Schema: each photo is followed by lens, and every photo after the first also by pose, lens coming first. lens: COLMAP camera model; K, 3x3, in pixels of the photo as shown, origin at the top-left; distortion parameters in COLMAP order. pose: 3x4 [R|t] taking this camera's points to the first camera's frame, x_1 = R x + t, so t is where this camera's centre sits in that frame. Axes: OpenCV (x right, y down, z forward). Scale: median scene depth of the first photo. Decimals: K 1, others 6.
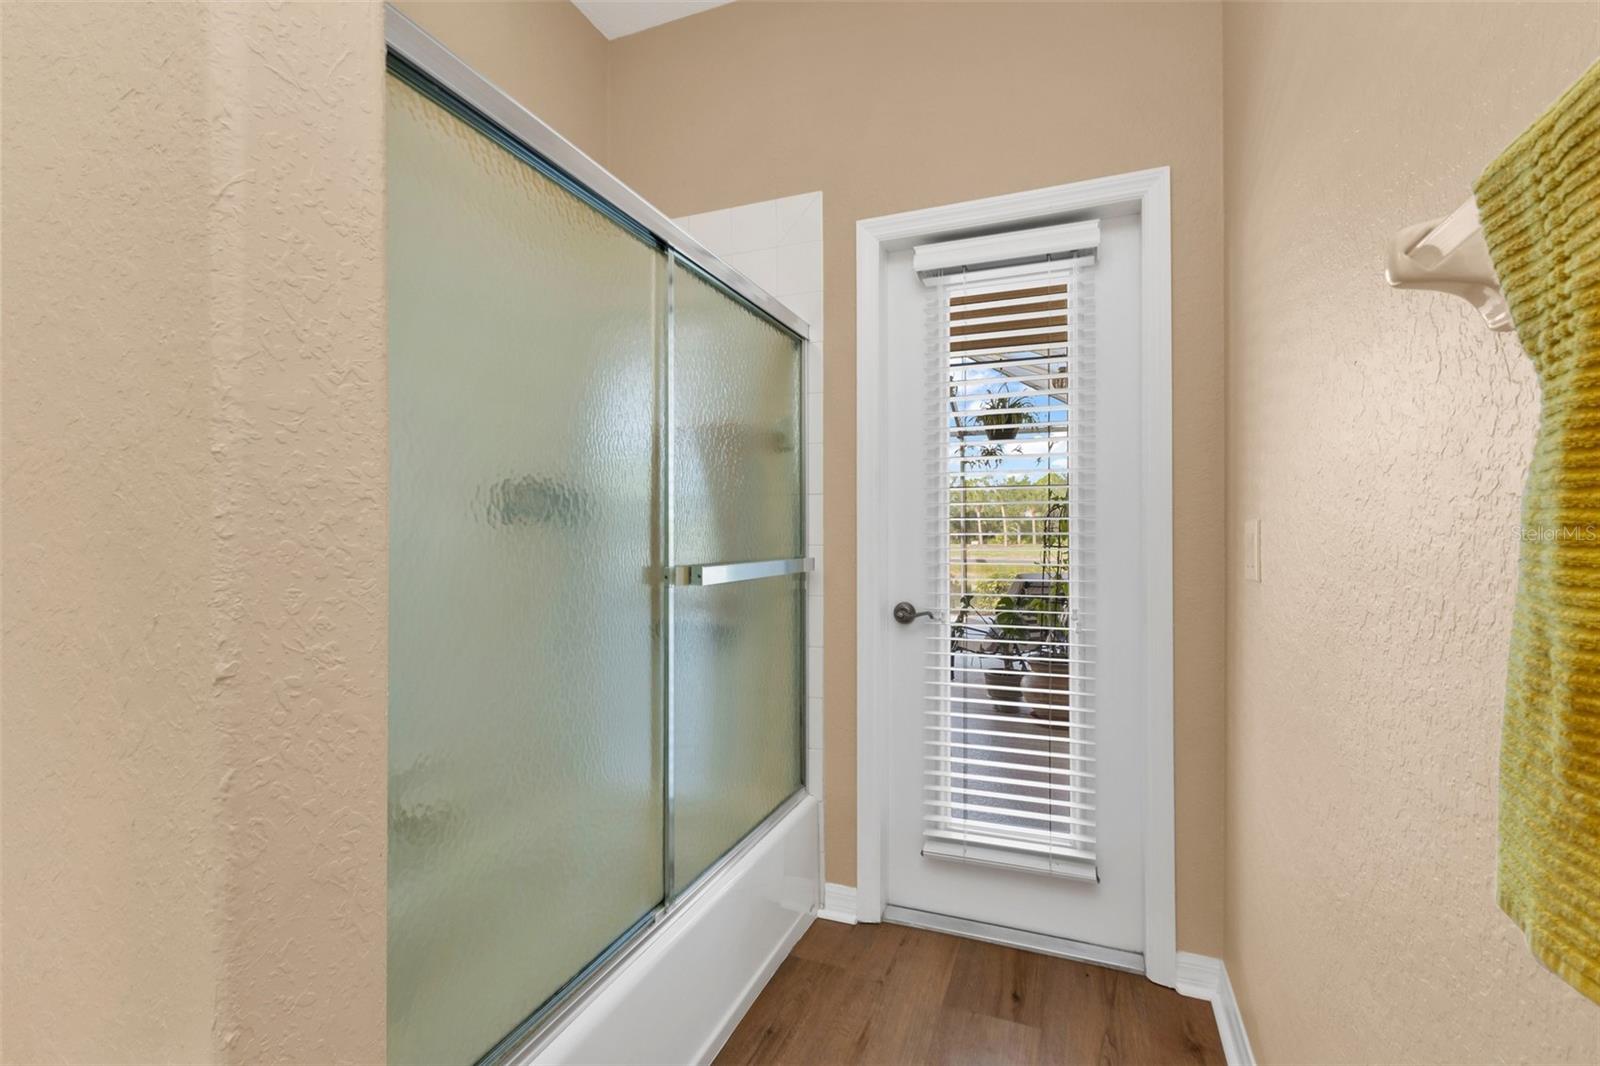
lens RADIAL K [[713.9, 0, 793.1], [0, 713.9, 526.5], [0, 0, 1]] dist [-0.000703, -0.000297]
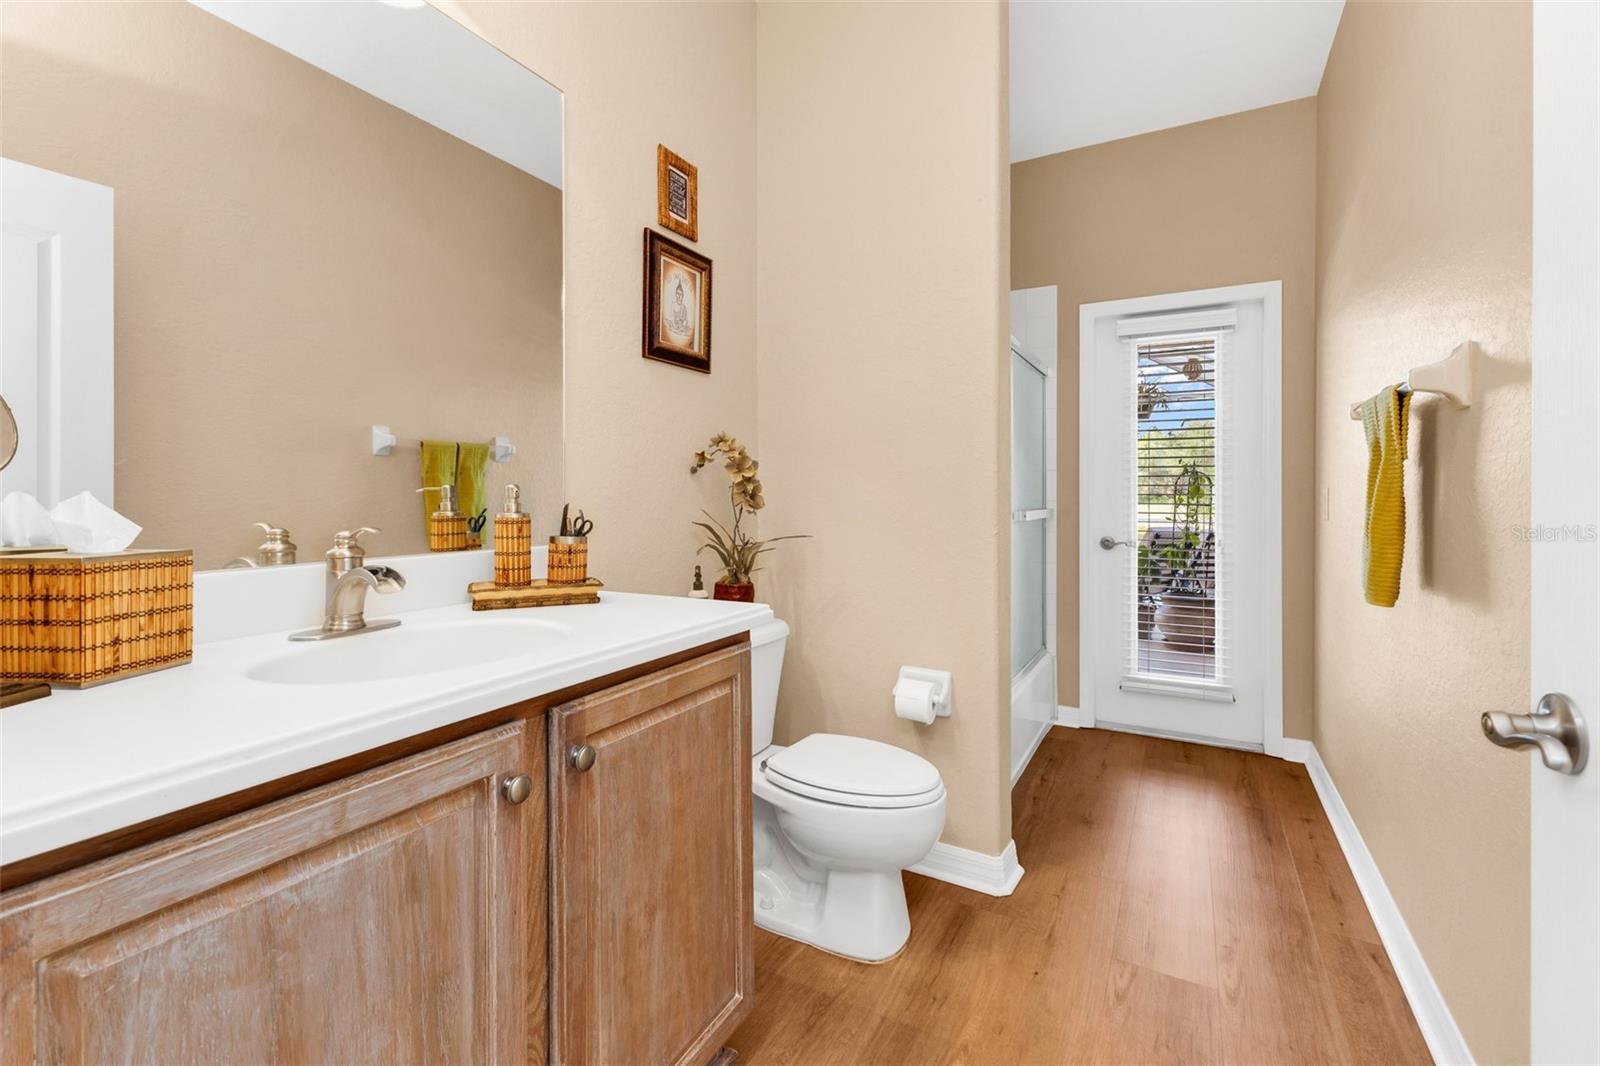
lens RADIAL K [[713.9, 0, 805.8], [0, 713.9, 487.6], [0, 0, 1]] dist [-0.000703, -0.000297]
pose [[0.993496, 0.001492, -0.113860, -0.390107], [-0.001086, 0.999993, 0.003623, -0.011294], [0.113865, -0.003476, 0.993490, -0.792539]]
